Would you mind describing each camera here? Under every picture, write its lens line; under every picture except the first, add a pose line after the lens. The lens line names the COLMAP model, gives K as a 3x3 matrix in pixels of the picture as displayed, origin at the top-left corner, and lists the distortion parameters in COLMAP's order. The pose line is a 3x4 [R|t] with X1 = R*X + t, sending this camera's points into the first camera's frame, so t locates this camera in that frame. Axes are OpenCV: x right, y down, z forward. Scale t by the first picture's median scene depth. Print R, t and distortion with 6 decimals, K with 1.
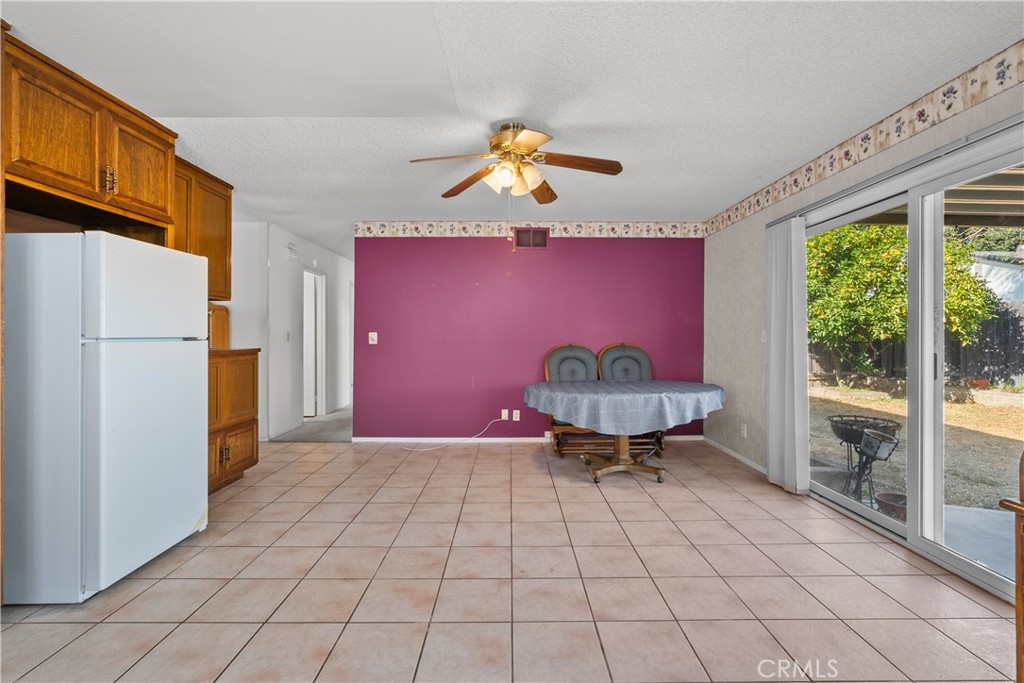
lens RADIAL K [[458.1, 0, 511.8], [0, 458.1, 338.9], [0, 0, 1]] dist [0.001862, 0.000082]
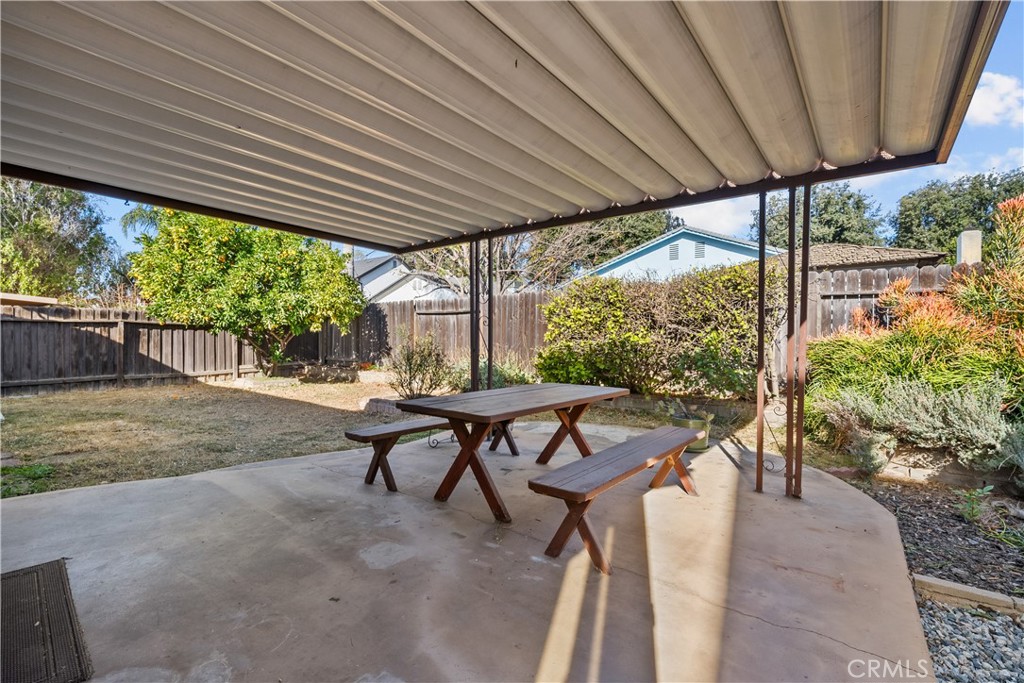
lens RADIAL K [[458.1, 0, 512.6], [0, 458.1, 341.8], [0, 0, 1]] dist [0.001862, 0.000082]
pose [[0.619896, -0.006520, 0.784657, 0.290979], [0.002733, 0.999977, 0.006150, 0.024325], [-0.784679, -0.001668, 0.619900, -0.114566]]
